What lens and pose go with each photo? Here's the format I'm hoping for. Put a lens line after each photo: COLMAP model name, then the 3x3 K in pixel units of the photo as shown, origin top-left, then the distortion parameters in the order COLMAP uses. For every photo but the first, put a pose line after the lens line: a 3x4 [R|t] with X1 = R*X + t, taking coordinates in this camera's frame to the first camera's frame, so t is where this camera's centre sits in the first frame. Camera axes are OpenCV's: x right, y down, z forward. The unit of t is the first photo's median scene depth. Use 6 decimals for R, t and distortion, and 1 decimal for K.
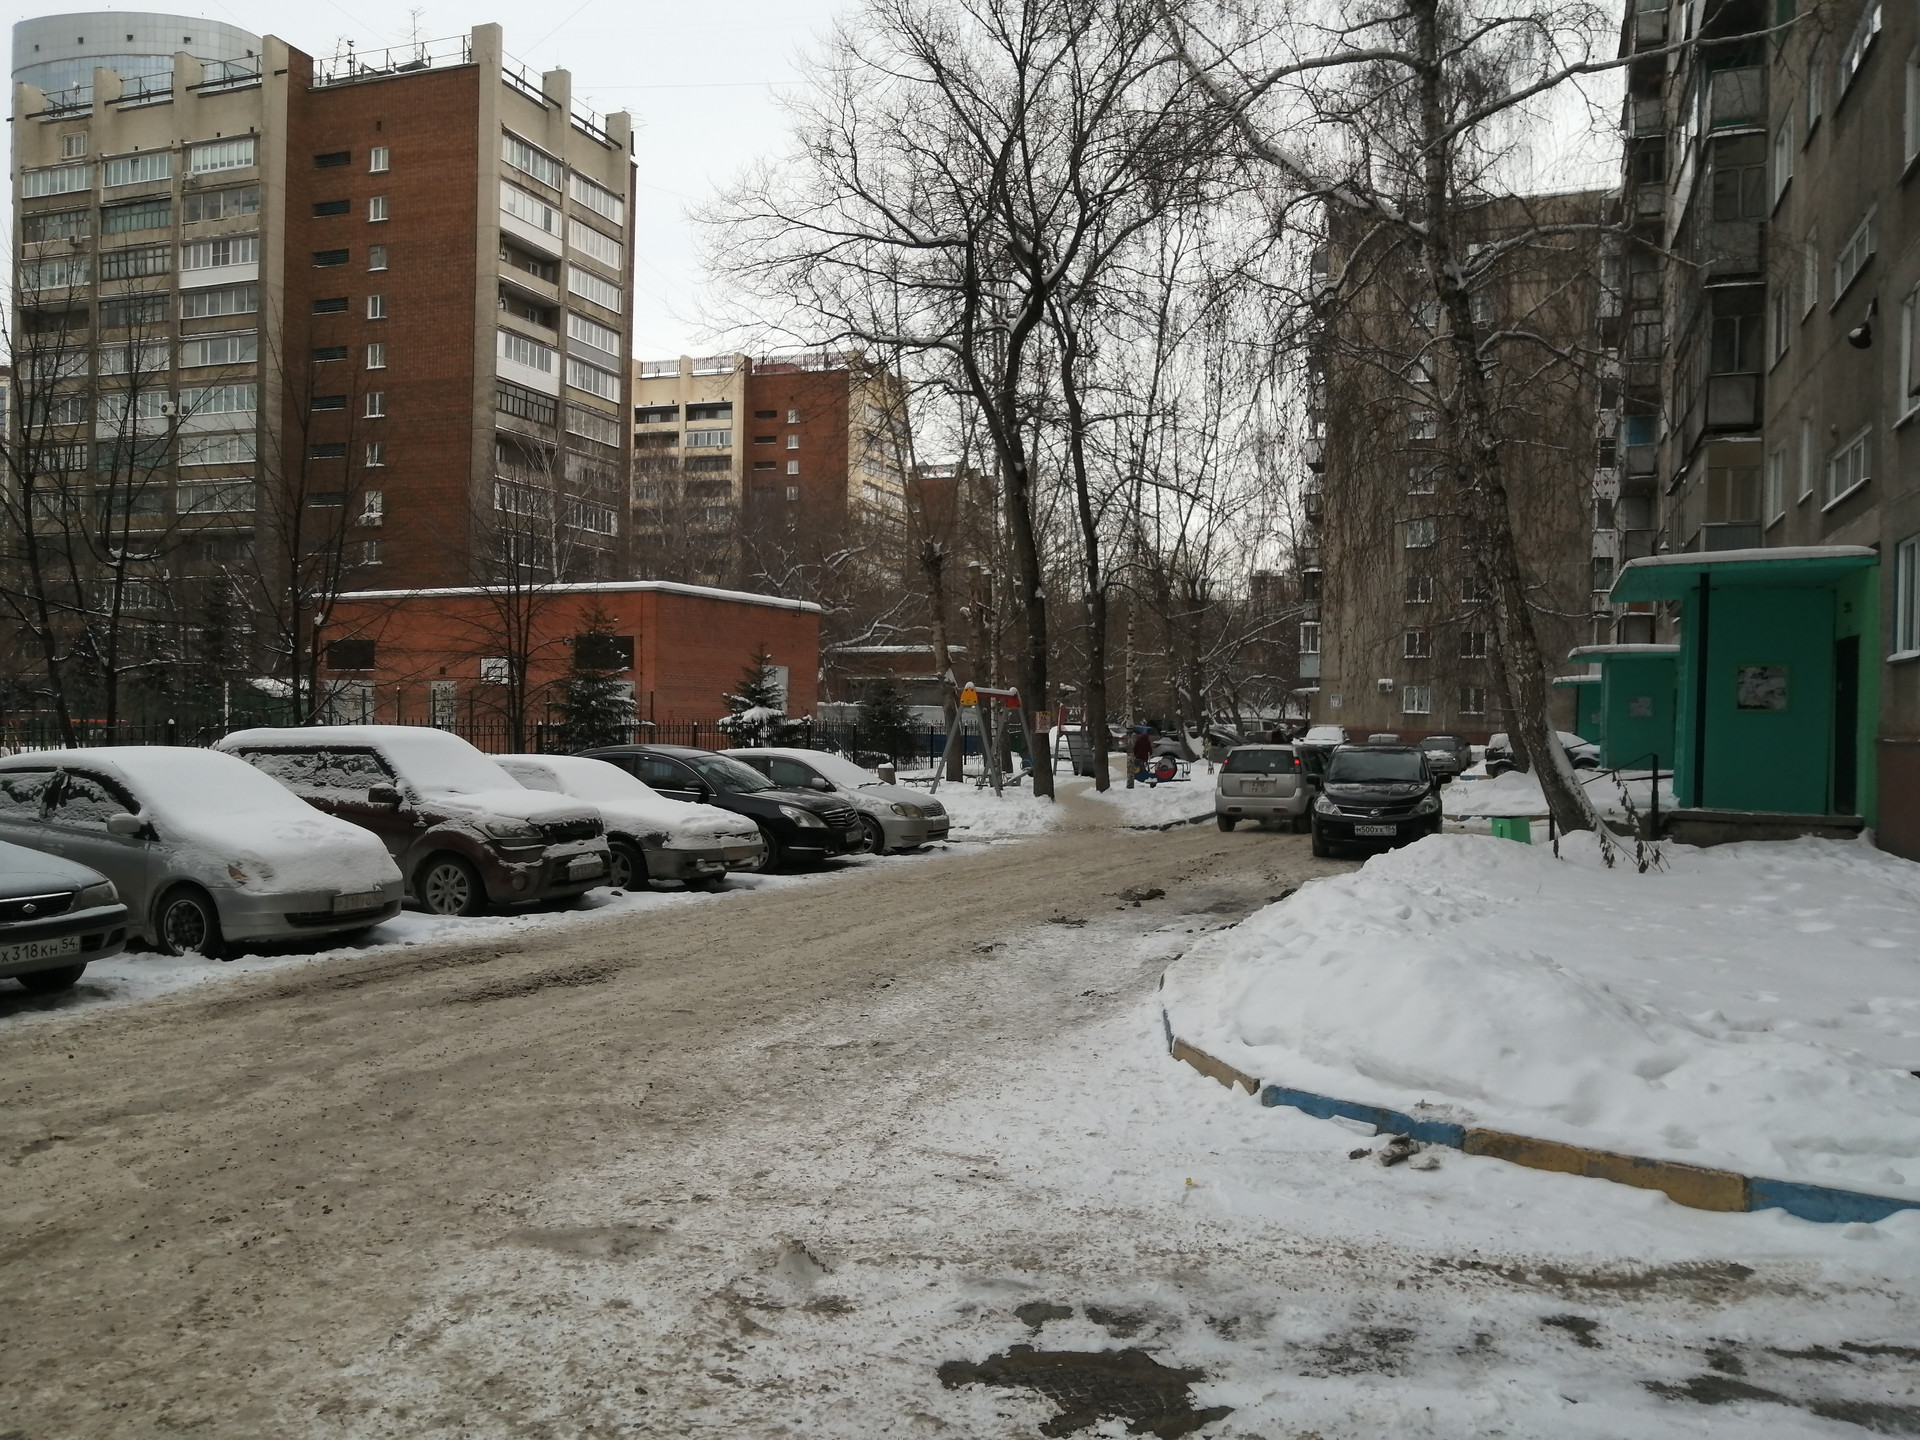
lens RADIAL K [[1509.7, 0, 959.3], [0, 1509.7, 717.6], [0, 0, 1]] dist [-0.005865, 0.009813]
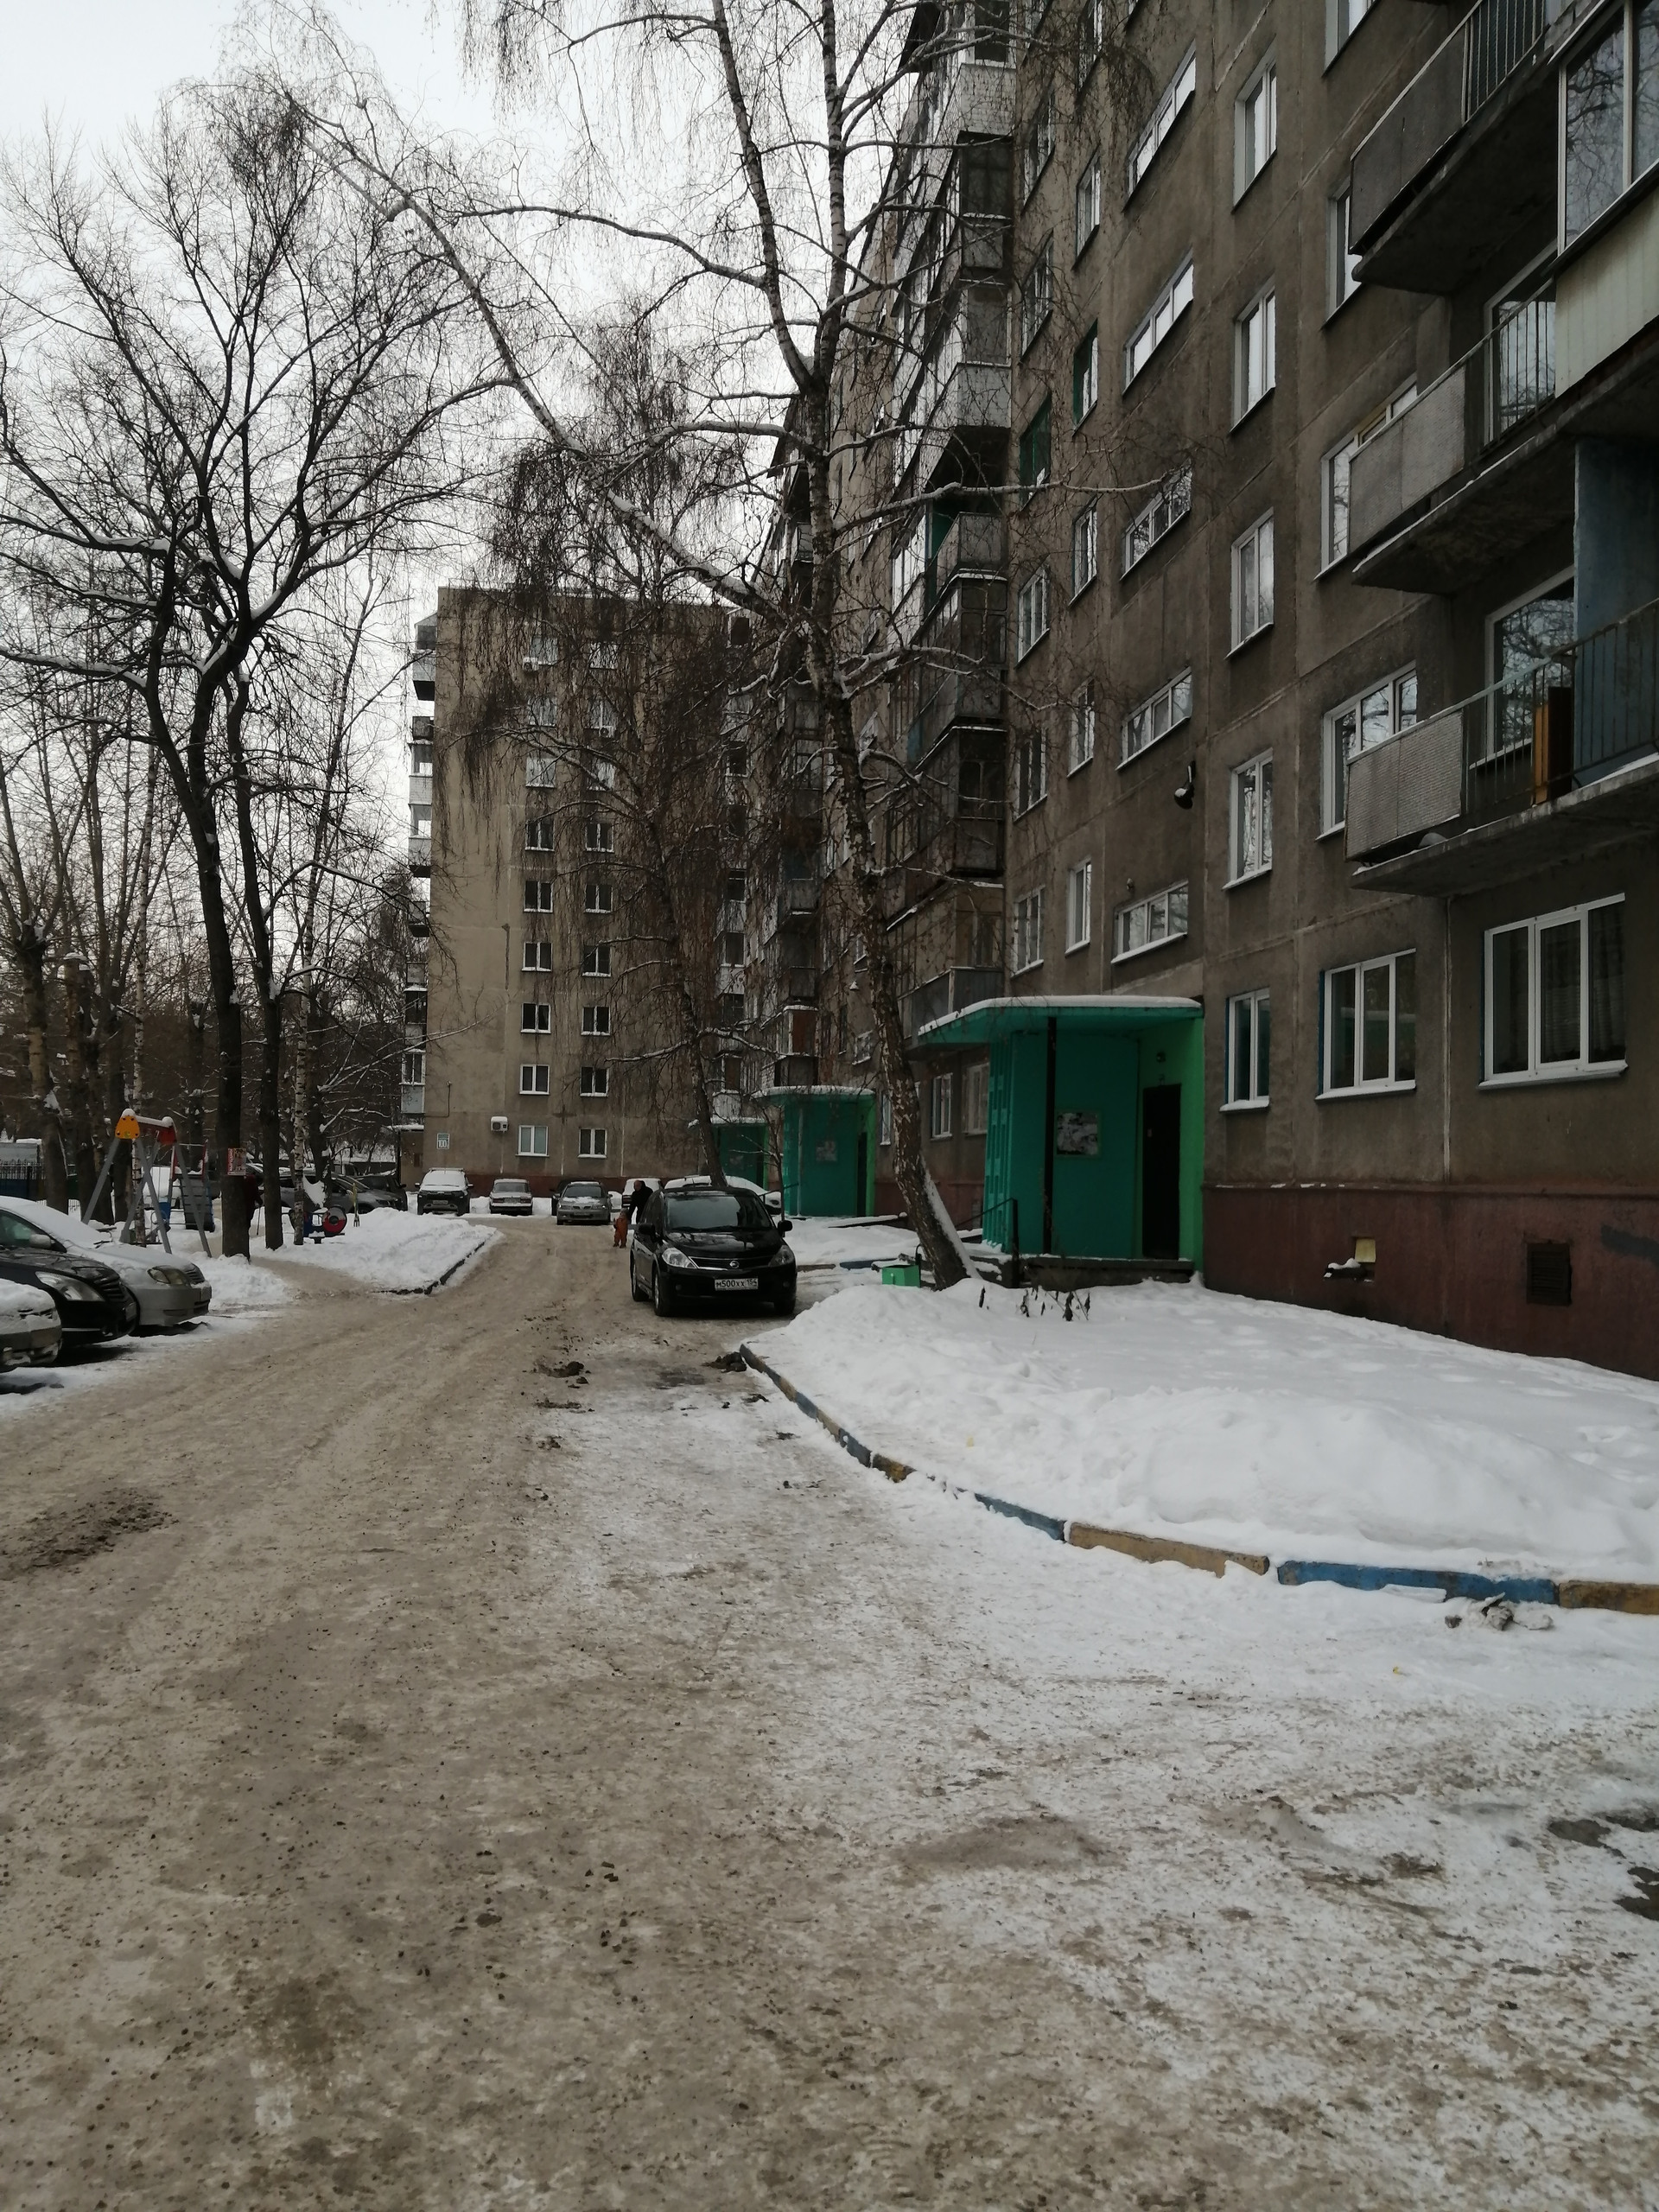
lens RADIAL K [[1739.3, 0, 824.0], [0, 1739.3, 1116.3], [0, 0, 1]] dist [-0.005865, 0.009813]
pose [[0.879879, 0.021360, 0.474718, -0.652734], [-0.009194, 0.999567, -0.027935, 0.009904], [-0.475110, 0.020215, 0.879694, 0.249666]]
